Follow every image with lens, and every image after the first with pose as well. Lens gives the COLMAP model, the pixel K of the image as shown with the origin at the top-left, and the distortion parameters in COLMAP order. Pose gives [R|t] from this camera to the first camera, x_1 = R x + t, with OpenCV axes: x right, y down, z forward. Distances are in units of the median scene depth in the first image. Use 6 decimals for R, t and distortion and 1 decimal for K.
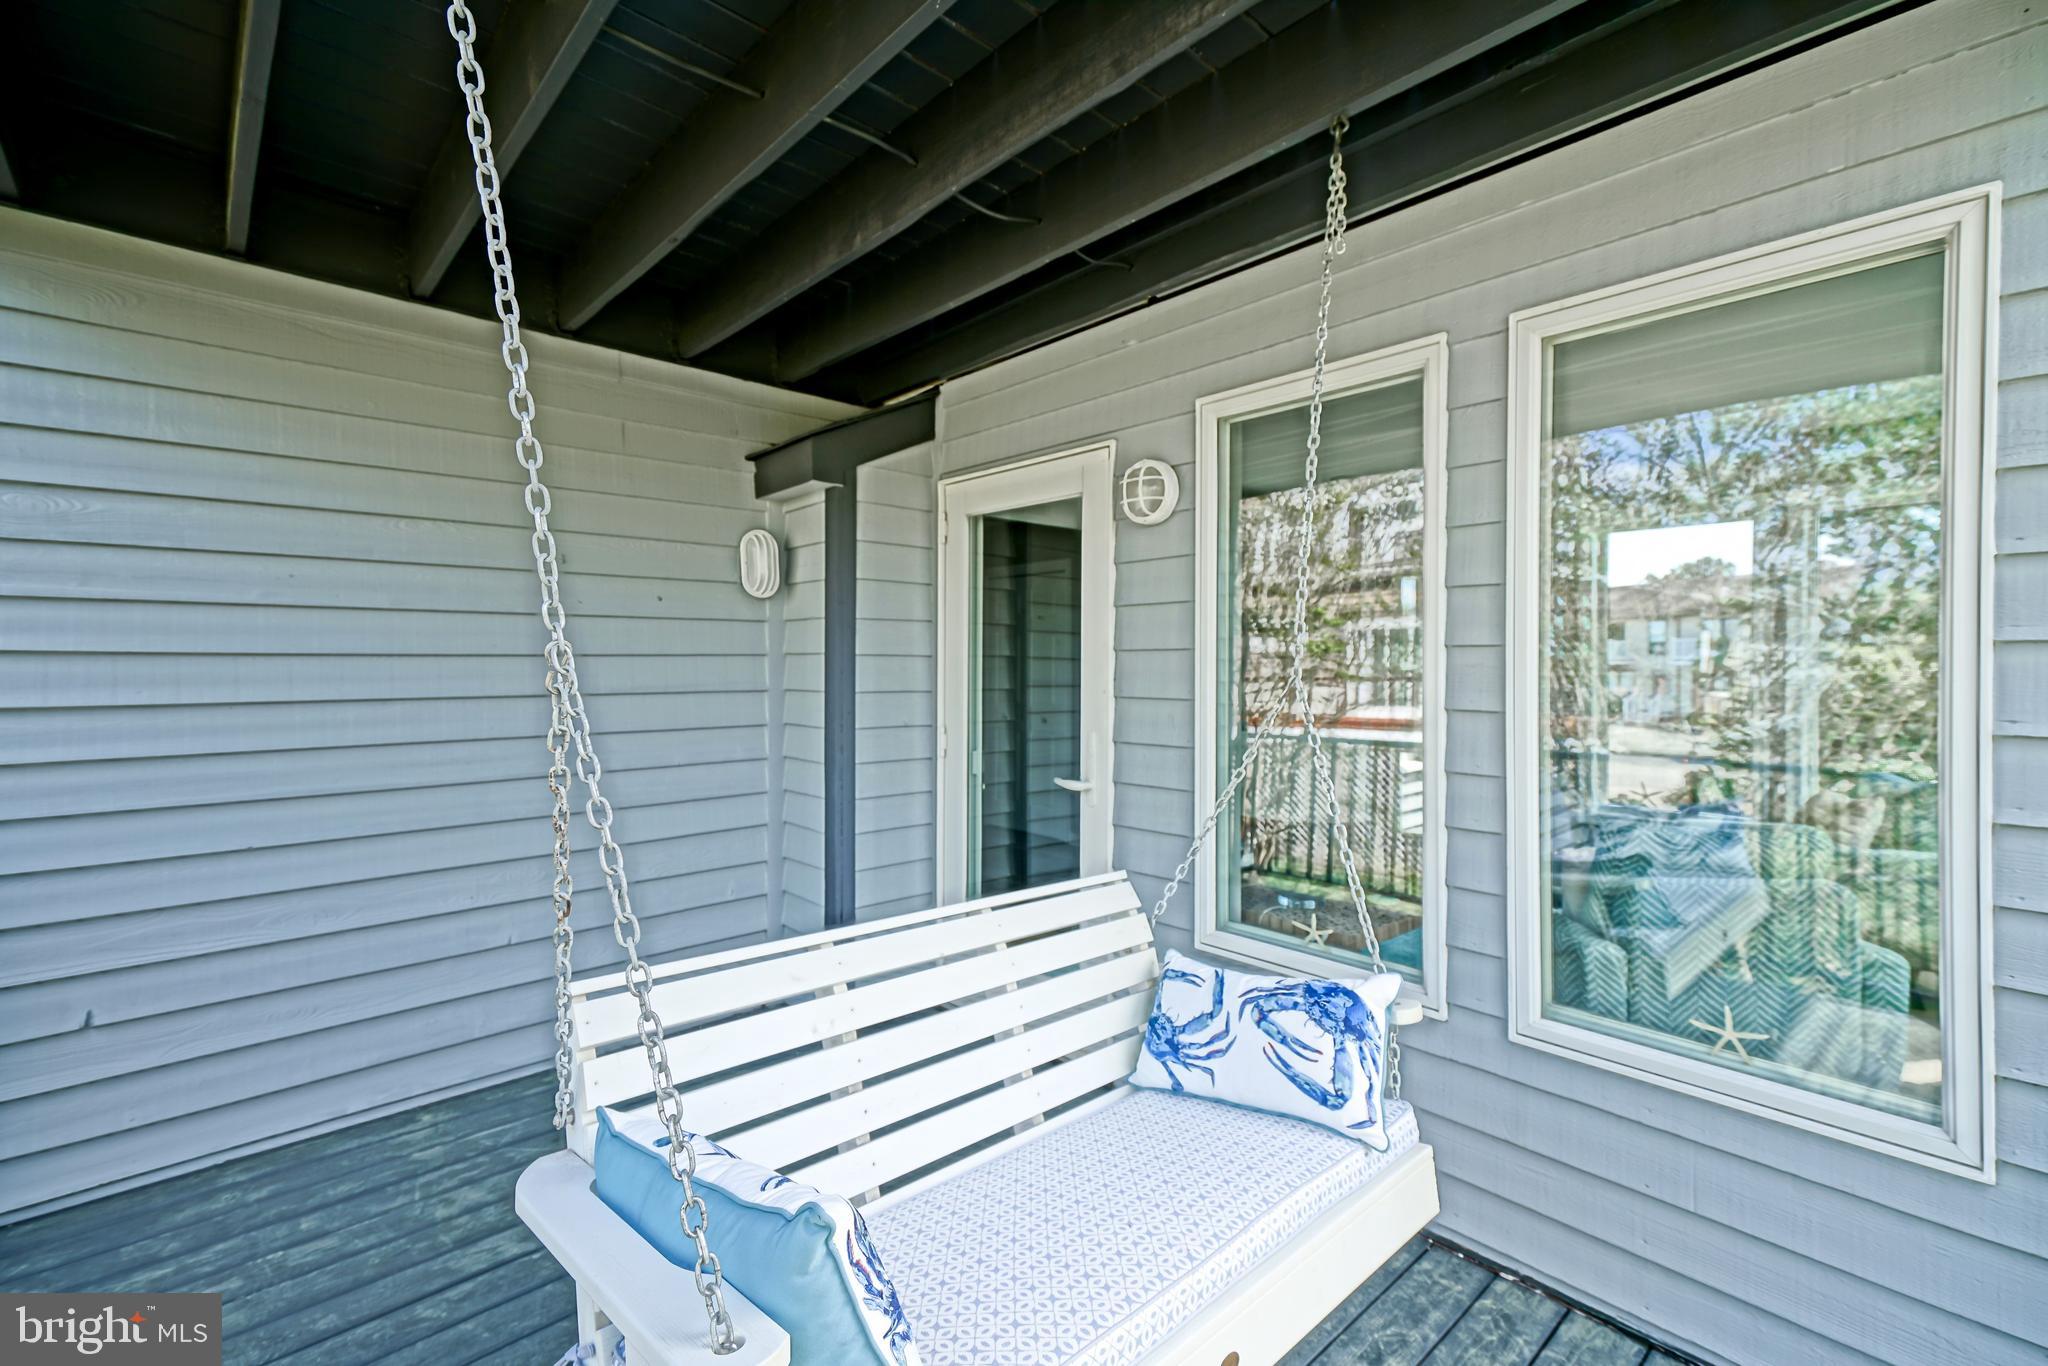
lens RADIAL K [[915.0, 0, 1012.5], [0, 915.0, 675.3], [0, 0, 1]] dist [0.036497, 0.000048]
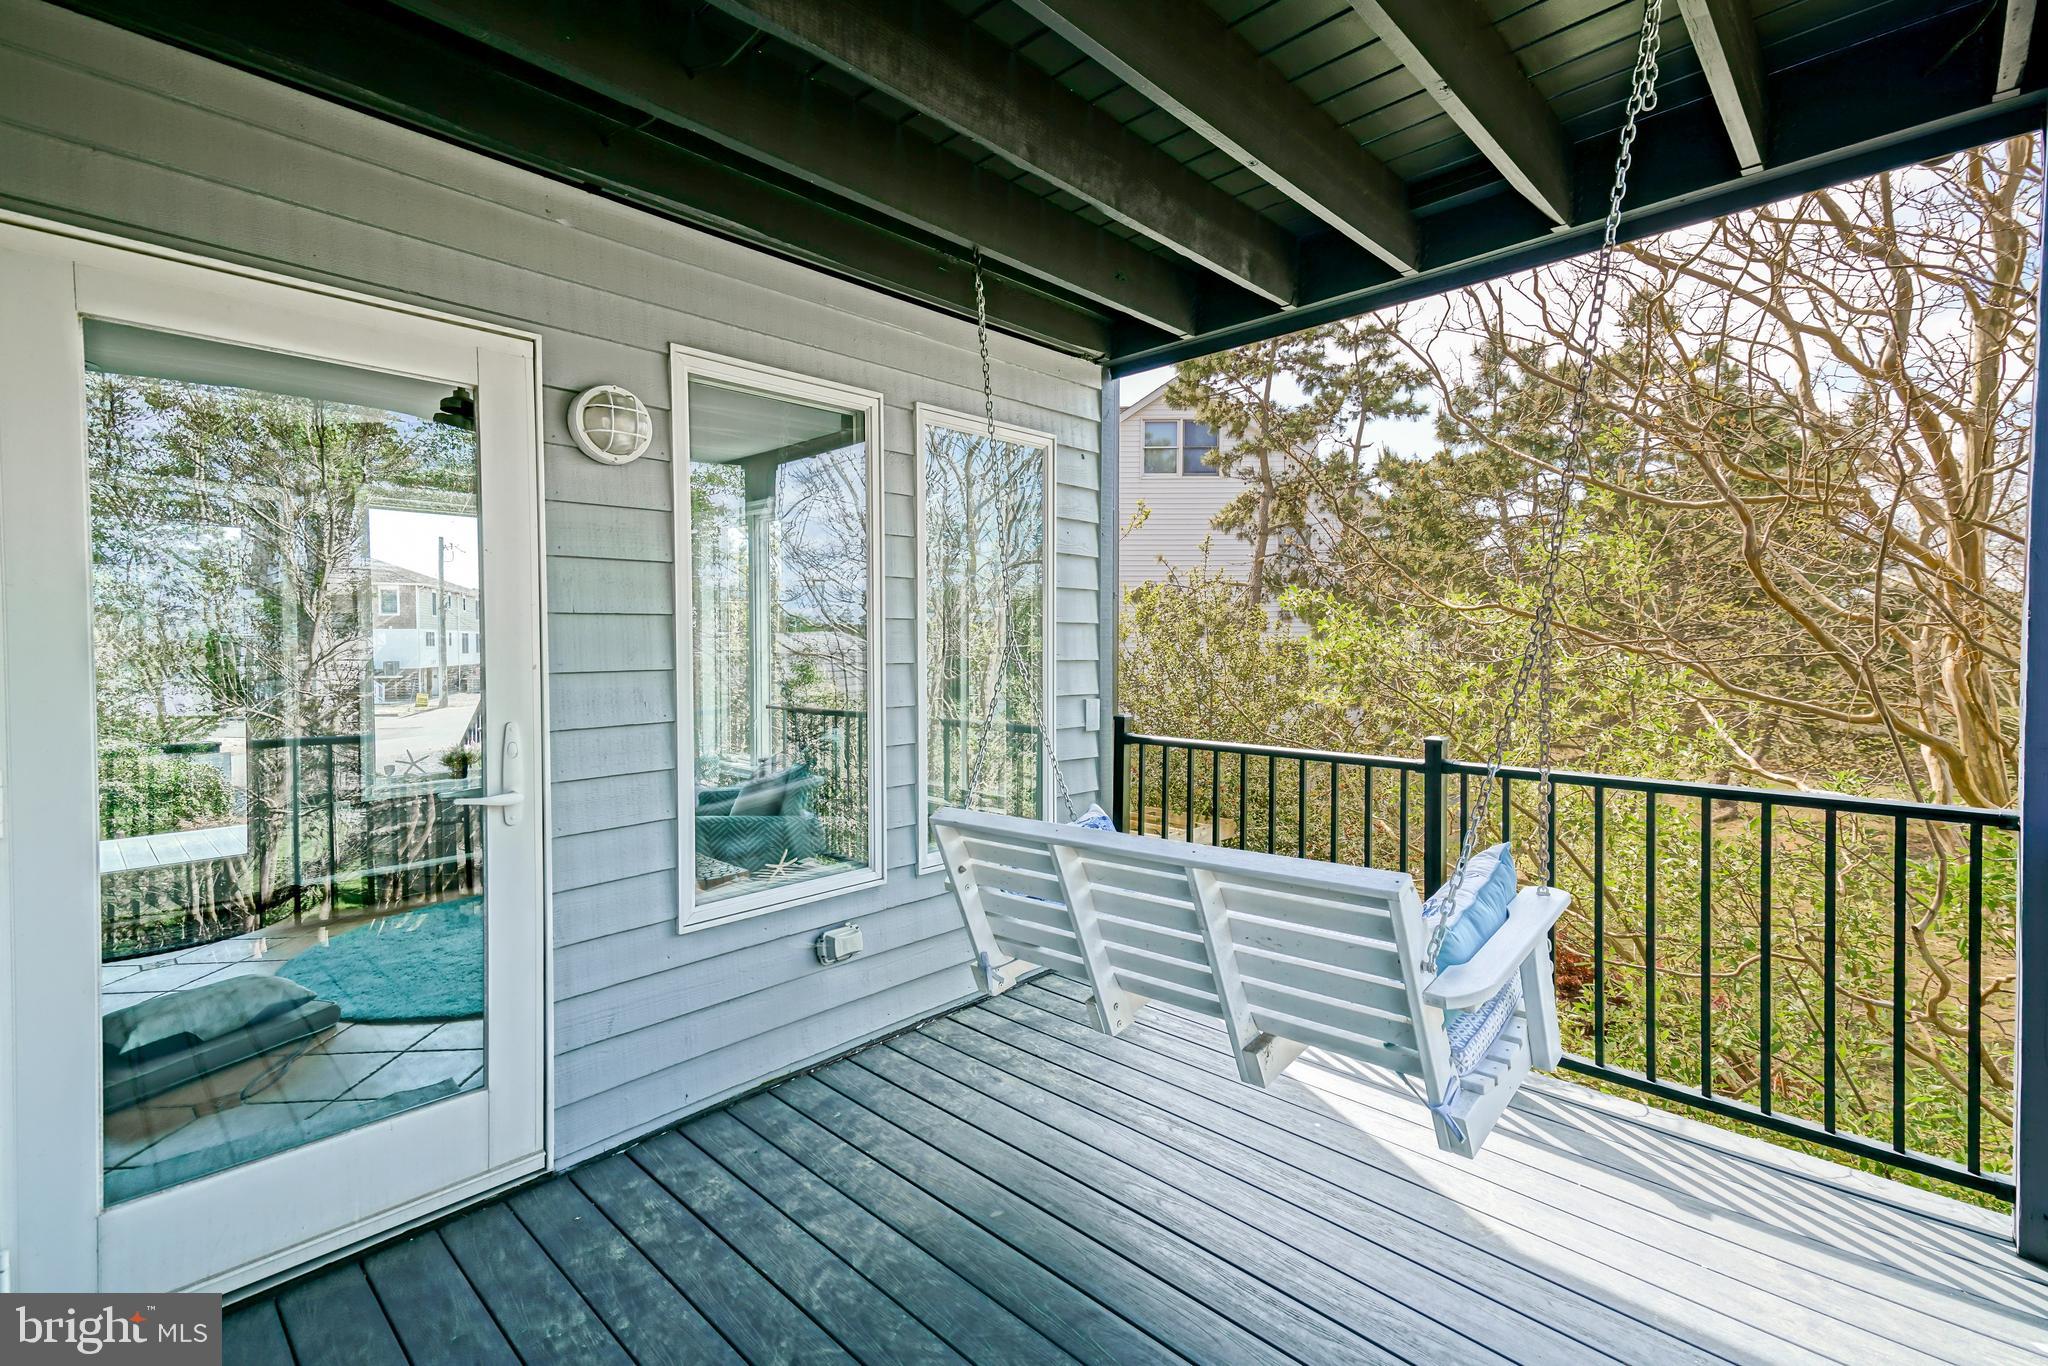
lens RADIAL K [[915.0, 0, 1012.5], [0, 915.0, 675.3], [0, 0, 1]] dist [0.036497, 0.000048]
pose [[-0.070549, -0.044064, 0.996535, -0.723567], [0.013049, 0.998898, 0.045092, -0.005722], [-0.997423, 0.016185, -0.069896, 0.697076]]
